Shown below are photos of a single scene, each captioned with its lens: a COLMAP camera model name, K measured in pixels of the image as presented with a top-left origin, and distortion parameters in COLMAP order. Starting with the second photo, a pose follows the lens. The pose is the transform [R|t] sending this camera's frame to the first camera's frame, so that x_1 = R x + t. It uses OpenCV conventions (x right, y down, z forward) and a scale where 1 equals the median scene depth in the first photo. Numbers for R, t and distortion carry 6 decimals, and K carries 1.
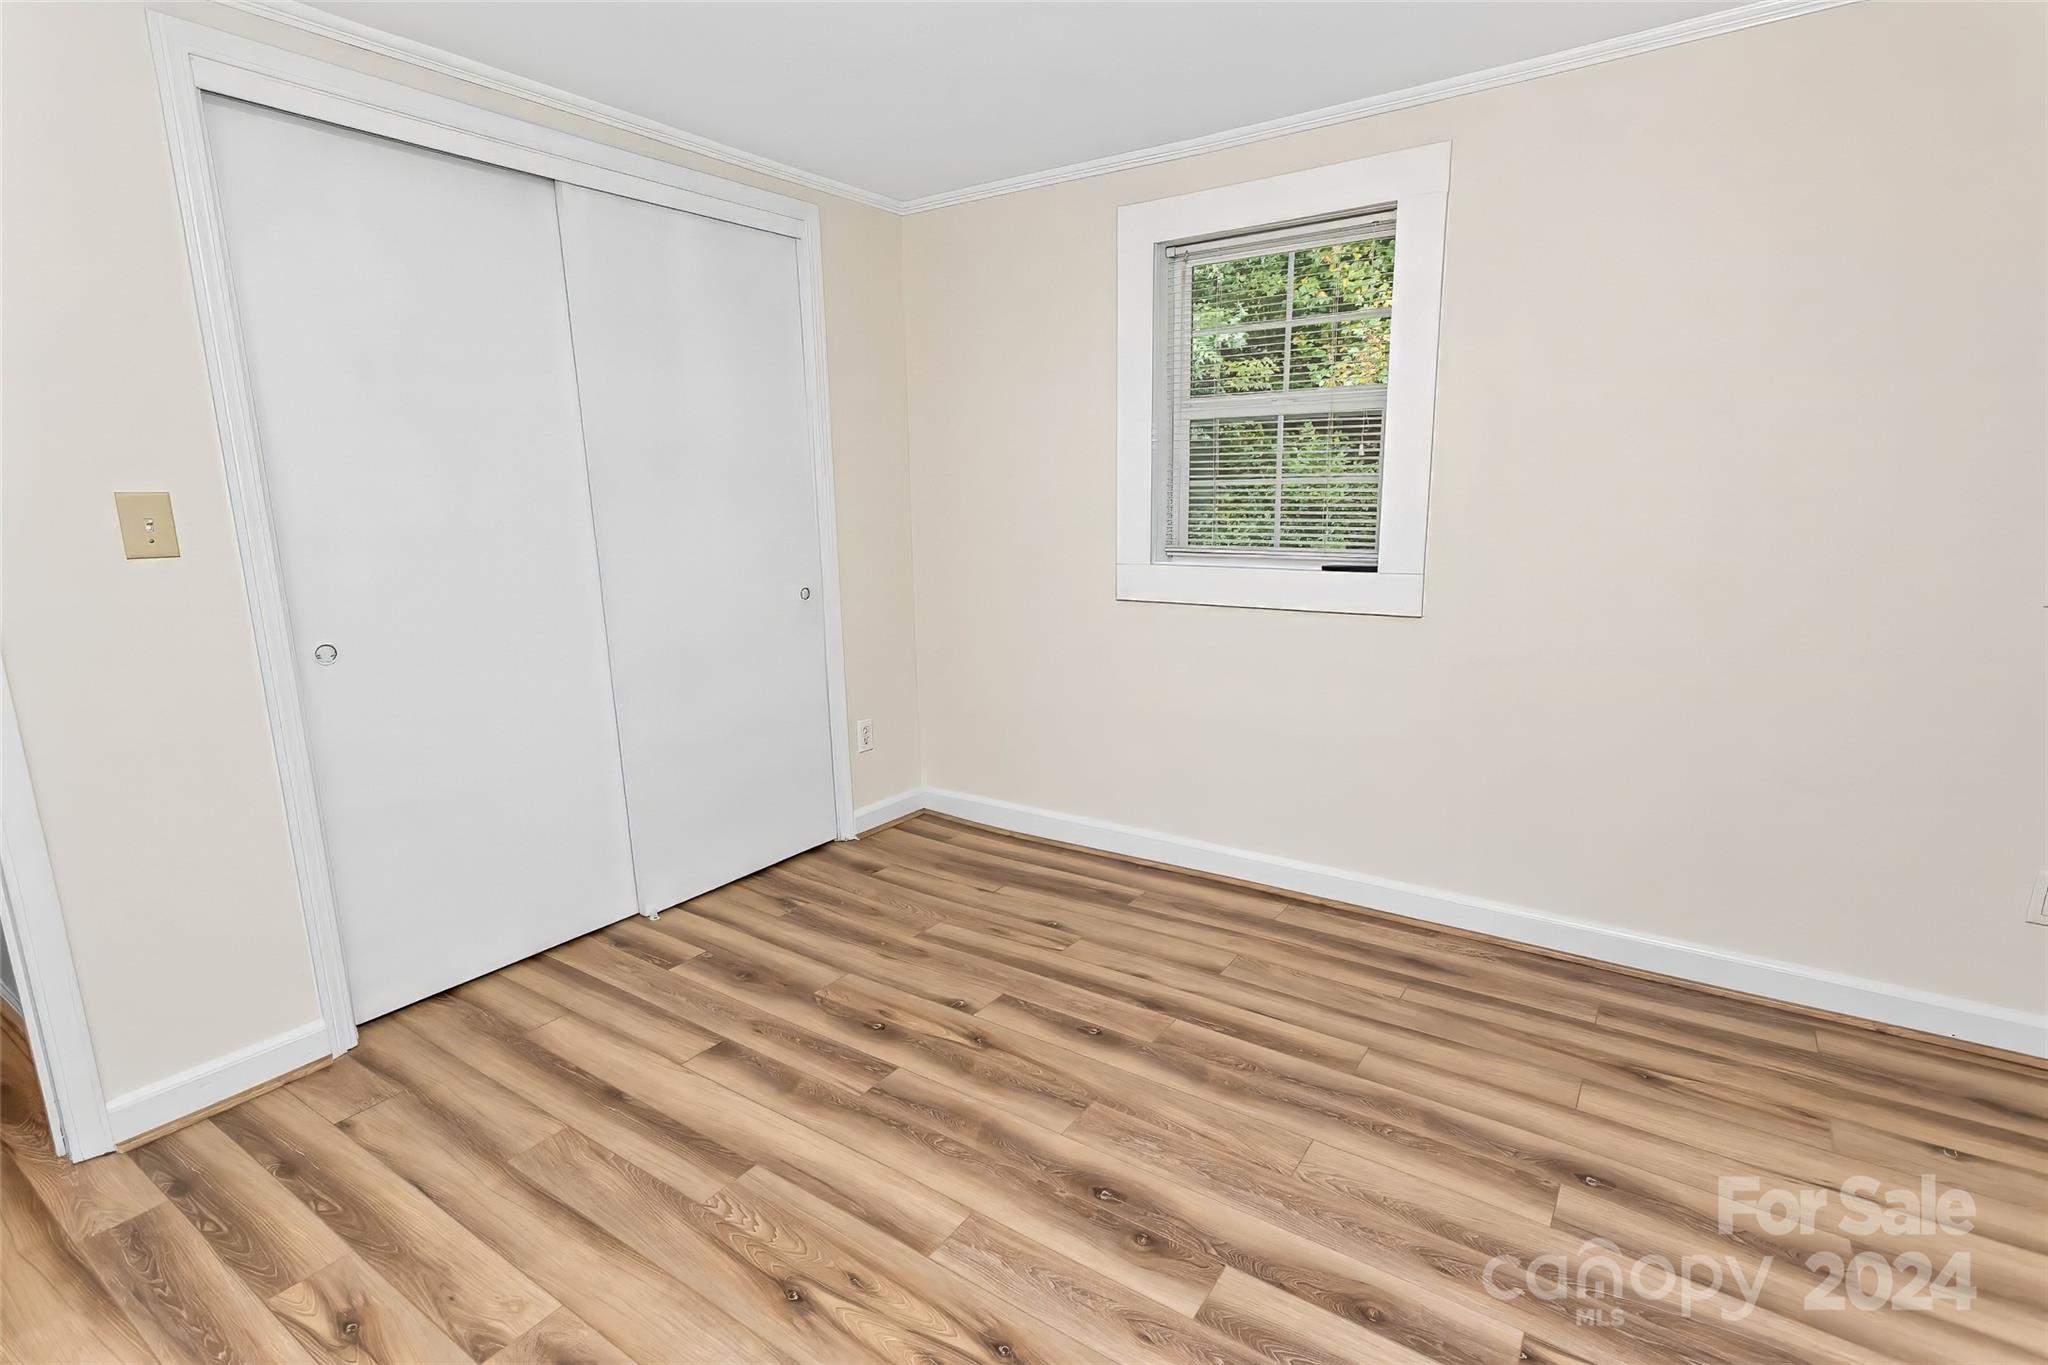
lens RADIAL K [[987.1, 0, 1024.0], [0, 987.1, 682.5], [0, 0, 1]] dist [0.011043, 0.000125]
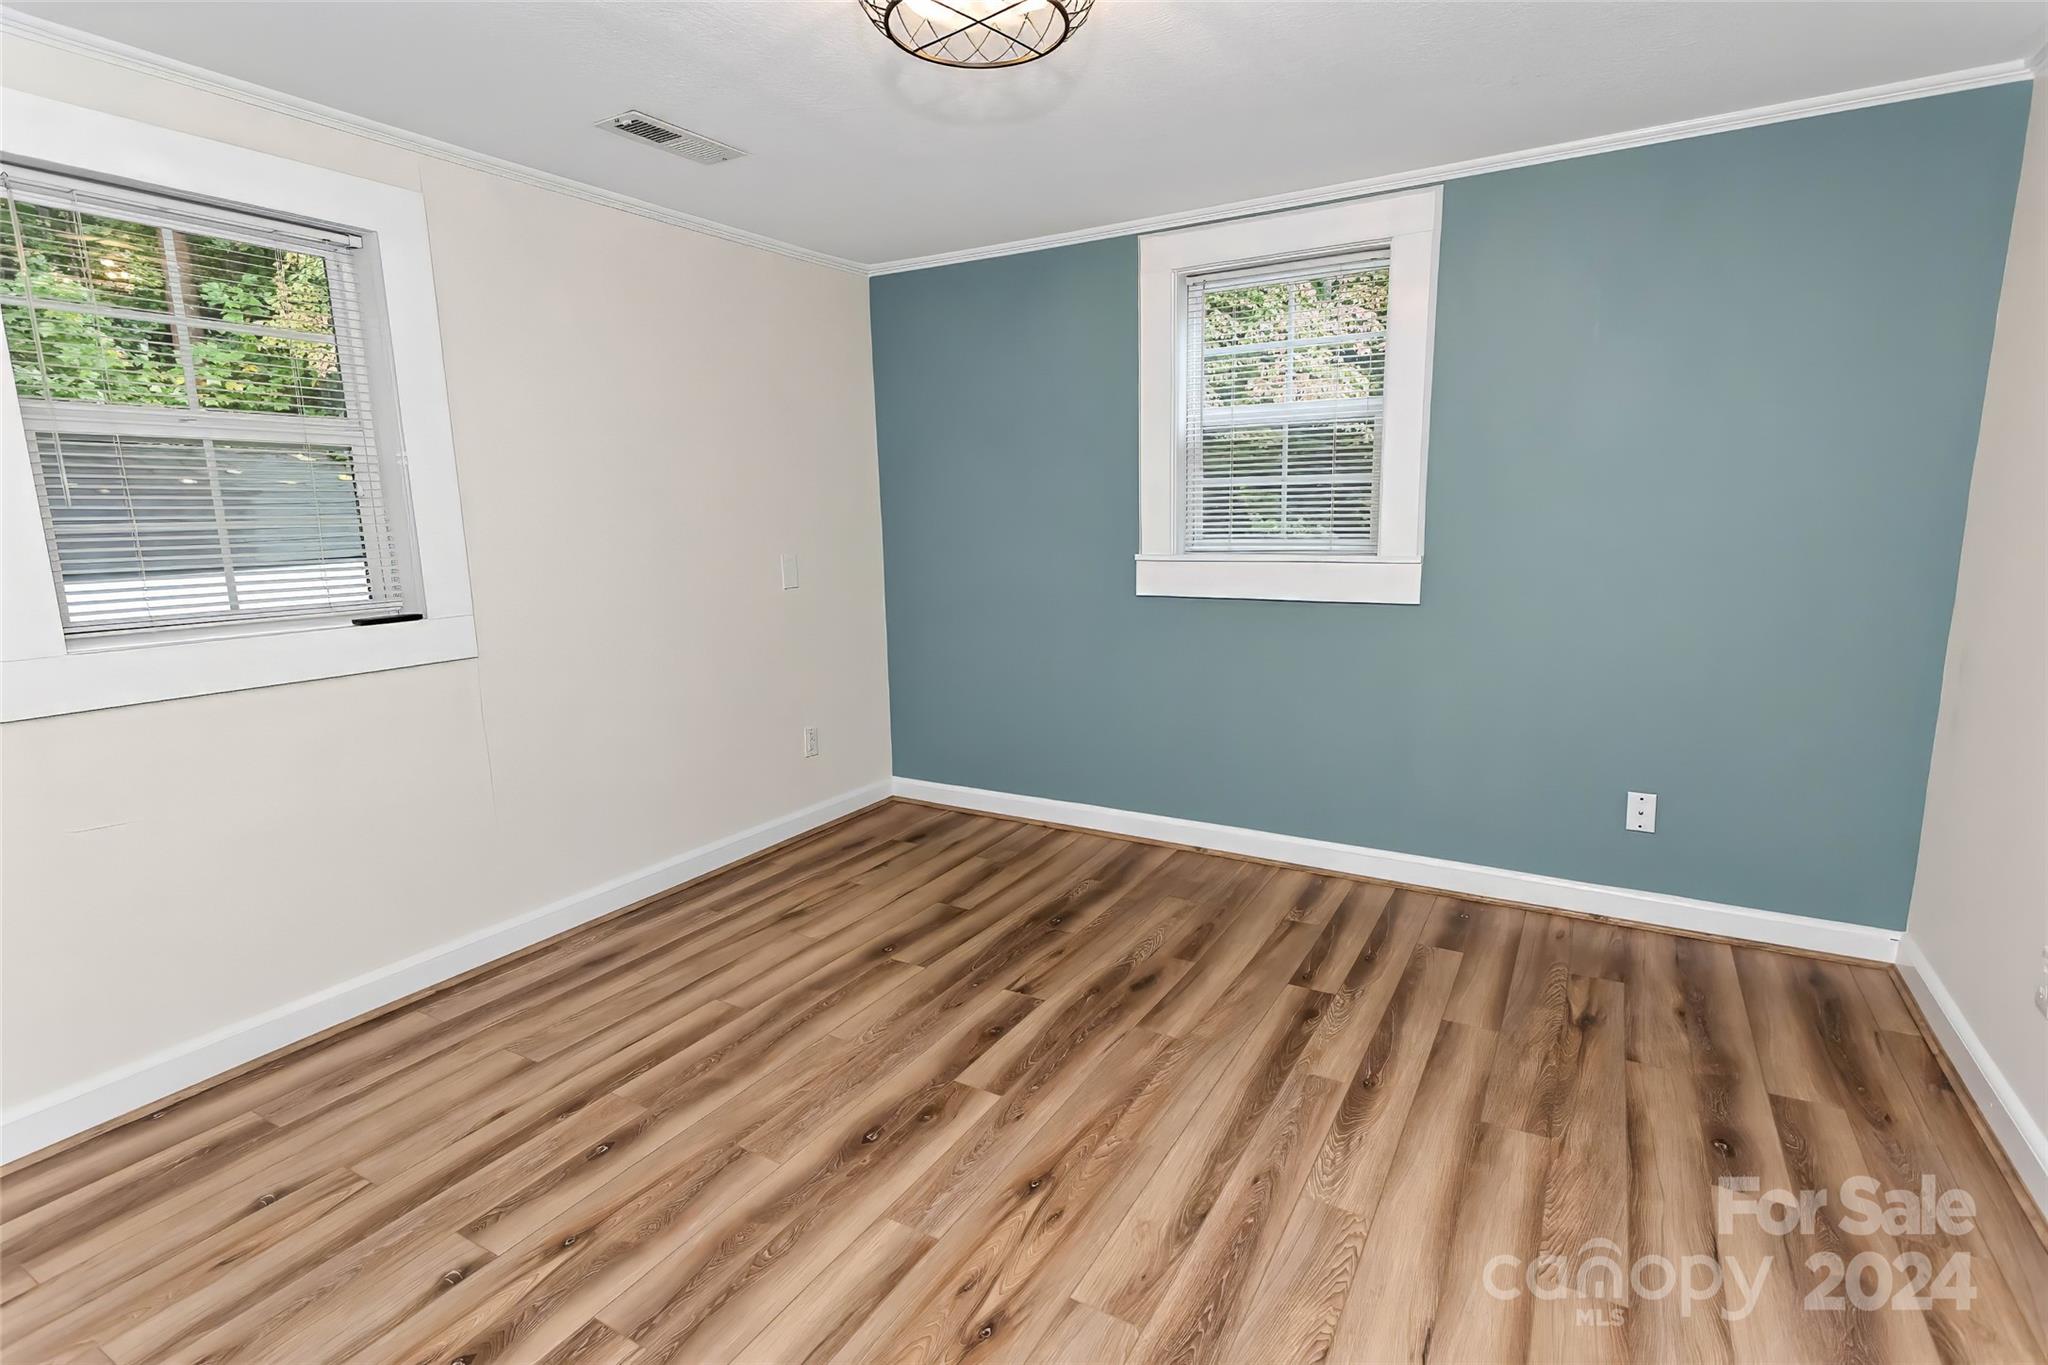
lens RADIAL K [[987.1, 0, 1024.0], [0, 987.1, 682.5], [0, 0, 1]] dist [0.011043, 0.000125]
pose [[-0.068420, -0.155002, 0.985542, -0.779051], [0.214634, 0.962438, 0.166269, -0.109181], [-0.974295, 0.222907, -0.032582, 0.603187]]
